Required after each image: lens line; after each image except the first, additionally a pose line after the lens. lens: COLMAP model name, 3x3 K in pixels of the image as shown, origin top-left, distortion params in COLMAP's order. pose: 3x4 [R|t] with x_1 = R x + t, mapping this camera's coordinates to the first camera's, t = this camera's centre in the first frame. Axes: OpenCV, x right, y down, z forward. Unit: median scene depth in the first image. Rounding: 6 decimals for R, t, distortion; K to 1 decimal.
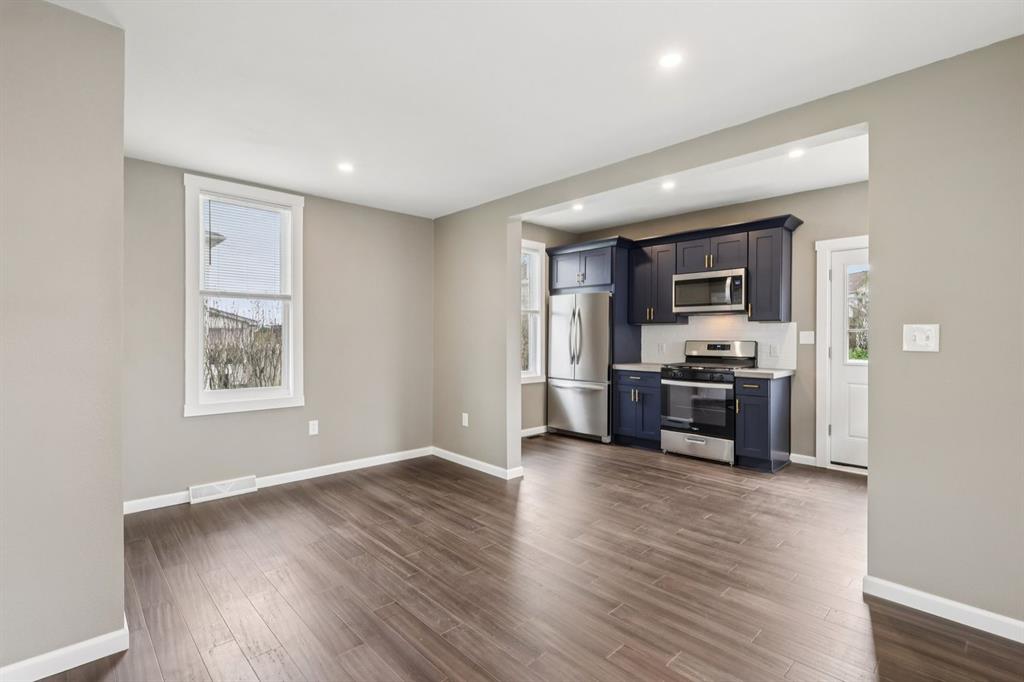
lens RADIAL K [[490.4, 0, 512.7], [0, 490.4, 339.3], [0, 0, 1]] dist [0.004955, 0.001307]
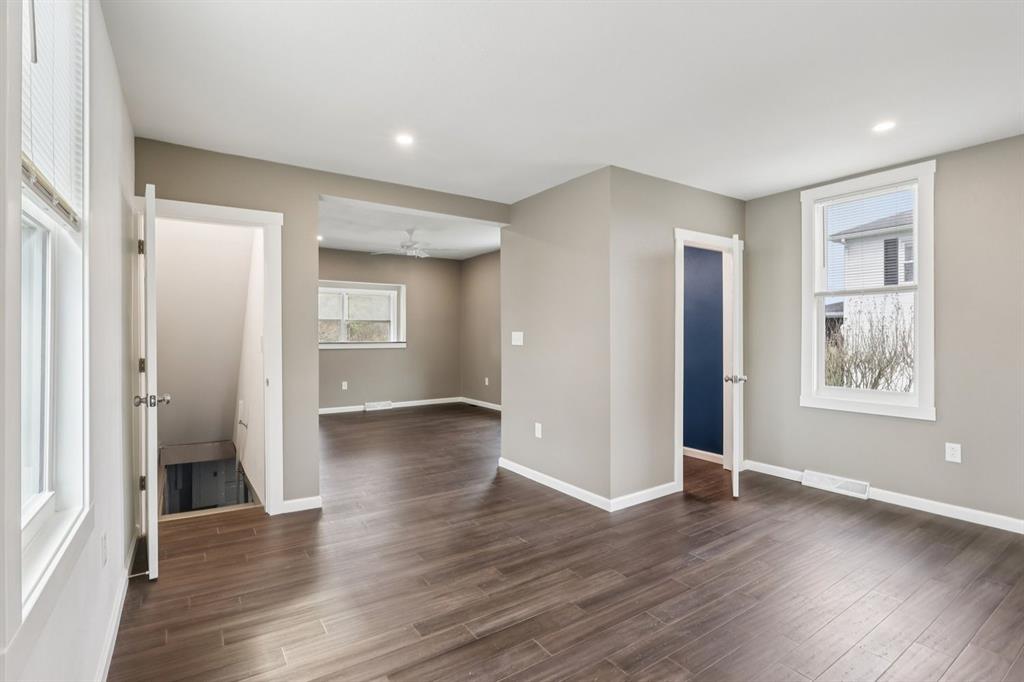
lens RADIAL K [[490.4, 0, 509.5], [0, 490.4, 340.3], [0, 0, 1]] dist [0.004955, 0.001307]
pose [[-0.183726, -0.003909, -0.982970, 1.449249], [-0.010408, 0.999944, -0.002031, 0.039763], [0.982922, 0.009857, -0.183756, 1.386973]]
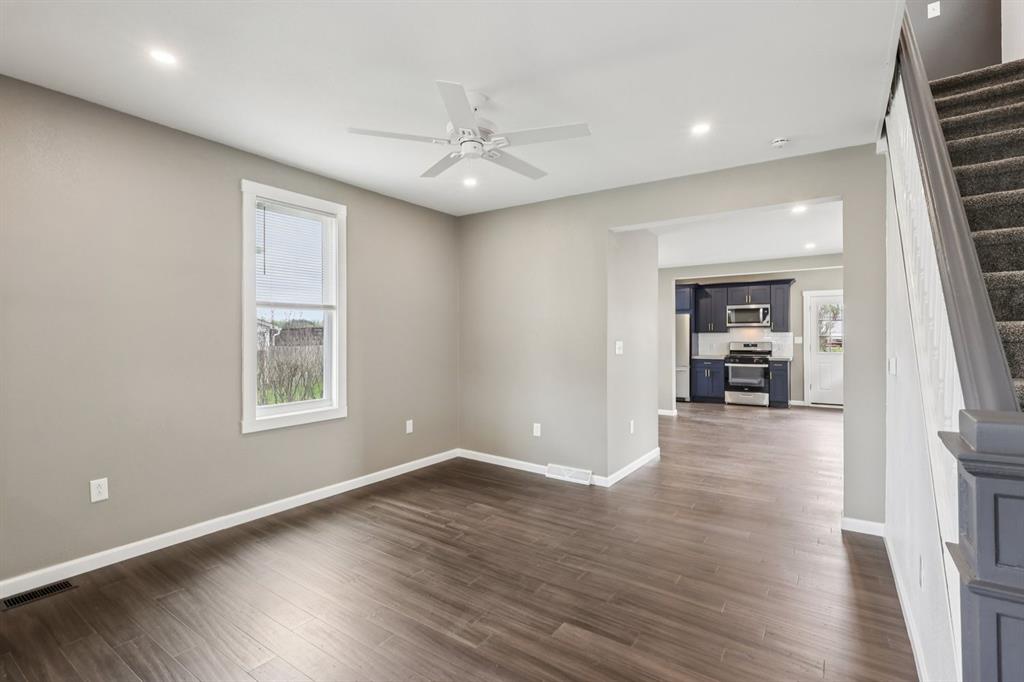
lens RADIAL K [[490.4, 0, 506.3], [0, 490.4, 335.0], [0, 0, 1]] dist [0.004955, 0.001307]
pose [[0.977653, -0.007120, 0.210104, -0.878039], [0.009336, 0.999911, -0.009557, -0.014709], [-0.210018, 0.011305, 0.977632, -0.615609]]
